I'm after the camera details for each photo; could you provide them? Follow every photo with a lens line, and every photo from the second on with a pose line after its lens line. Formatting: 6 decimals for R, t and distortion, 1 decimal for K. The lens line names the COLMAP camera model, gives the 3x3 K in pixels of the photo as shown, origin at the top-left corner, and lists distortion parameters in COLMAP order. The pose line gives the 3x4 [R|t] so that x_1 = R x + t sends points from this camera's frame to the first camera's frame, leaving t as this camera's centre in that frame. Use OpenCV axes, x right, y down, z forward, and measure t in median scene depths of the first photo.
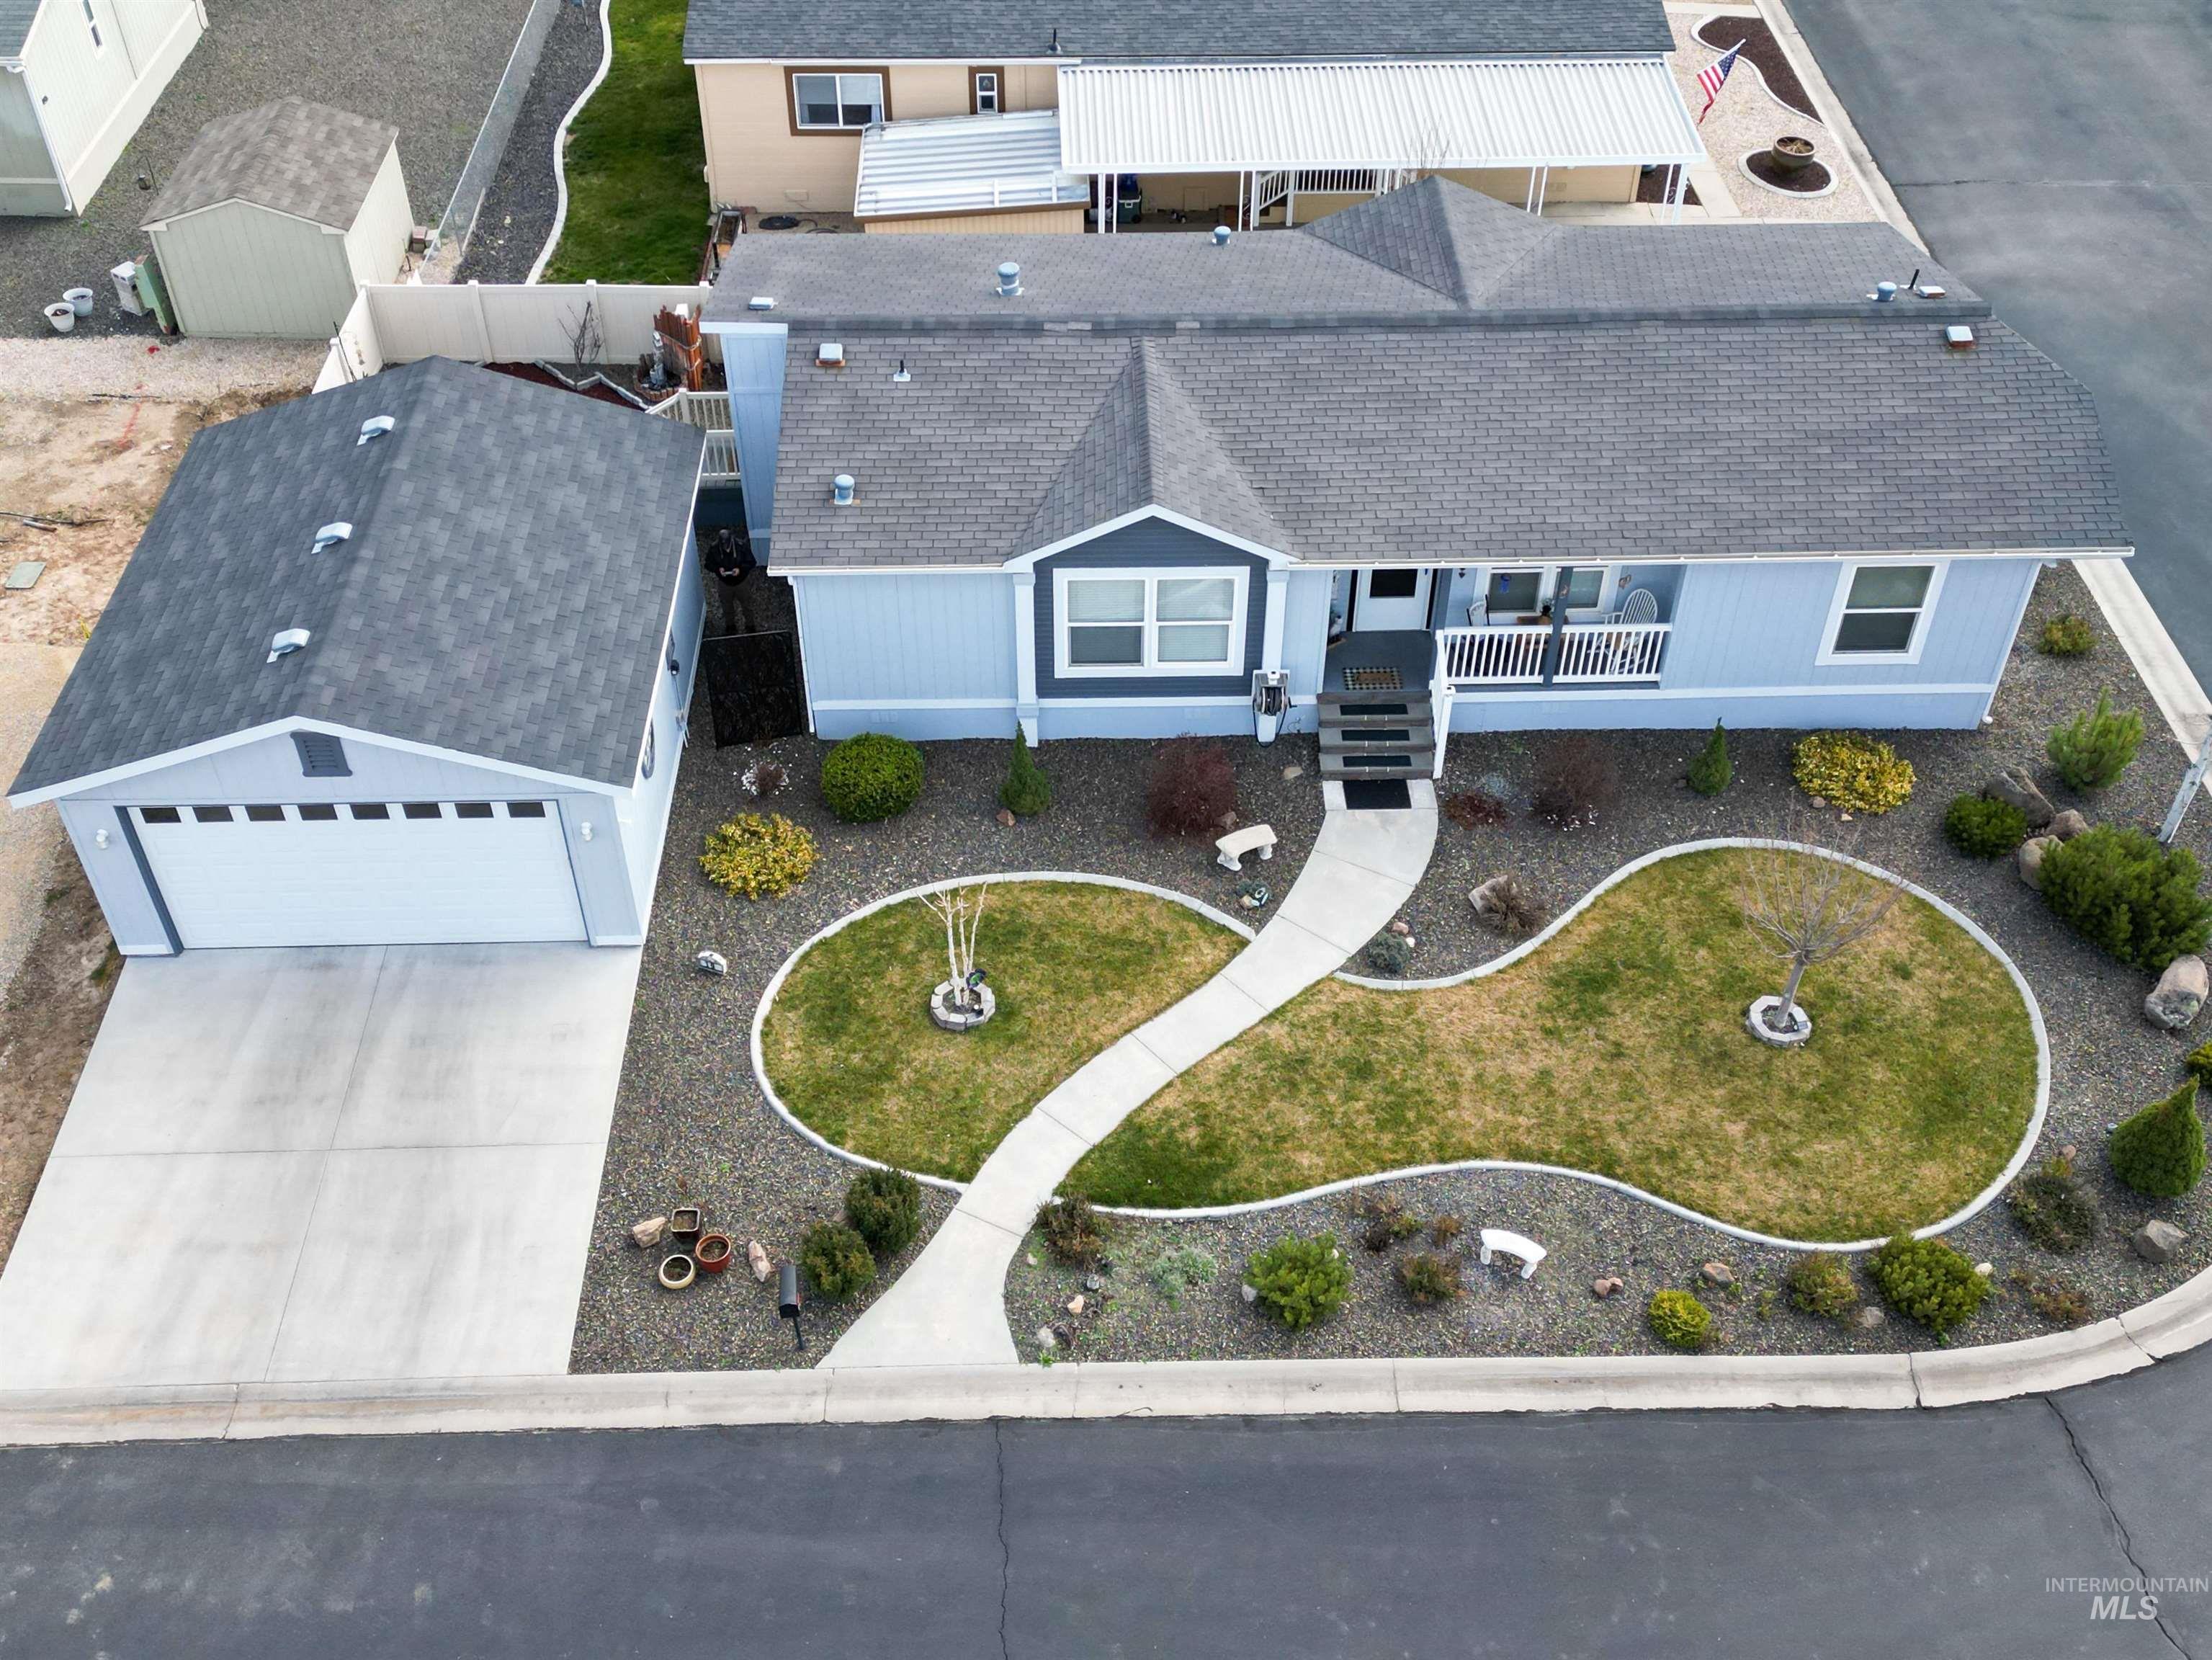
lens RADIAL K [[2125.7, 0, 1106.0], [0, 2125.7, 830.0], [0, 0, 1]] dist [0.168973, -0.315621]
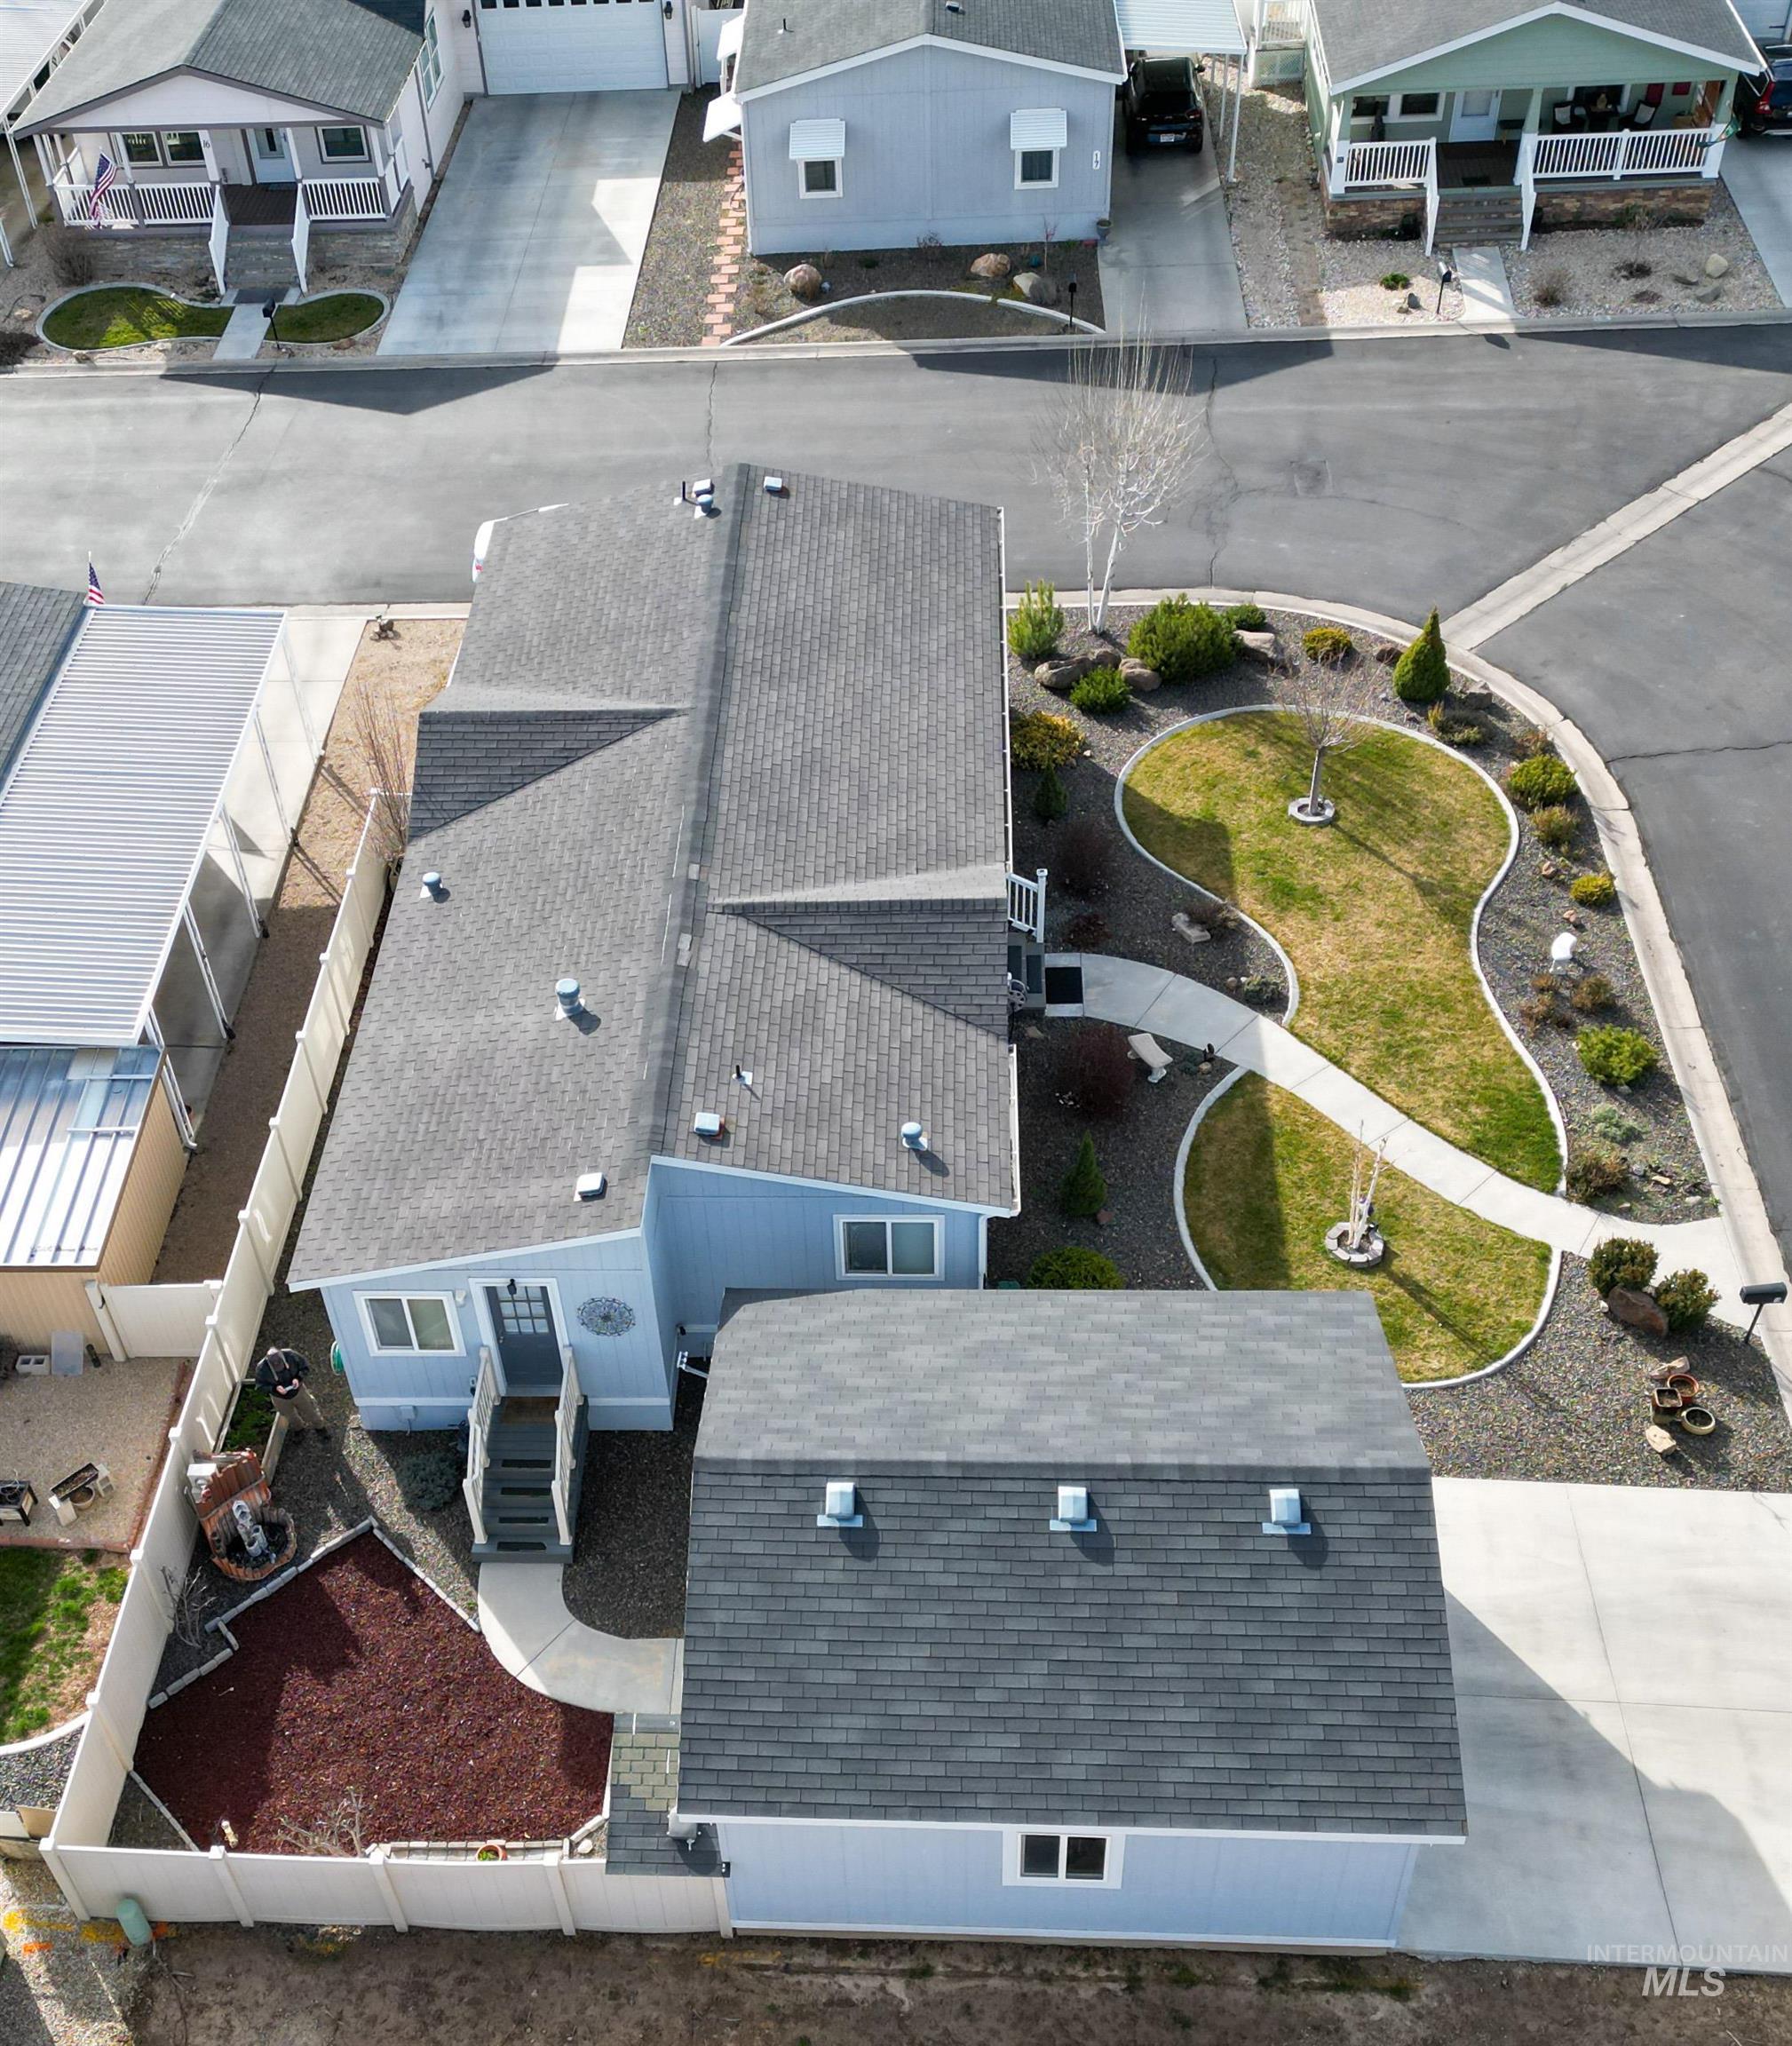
lens RADIAL K [[2394.2, 0, 896.0], [0, 2394.2, 1023.0], [0, 0, 1]] dist [-0.005147, 0.020756]
pose [[0.072074, -0.677048, 0.732401, -0.869392], [0.725417, 0.539549, 0.427384, -0.650315], [-0.684525, 0.500494, 0.530030, 0.434473]]
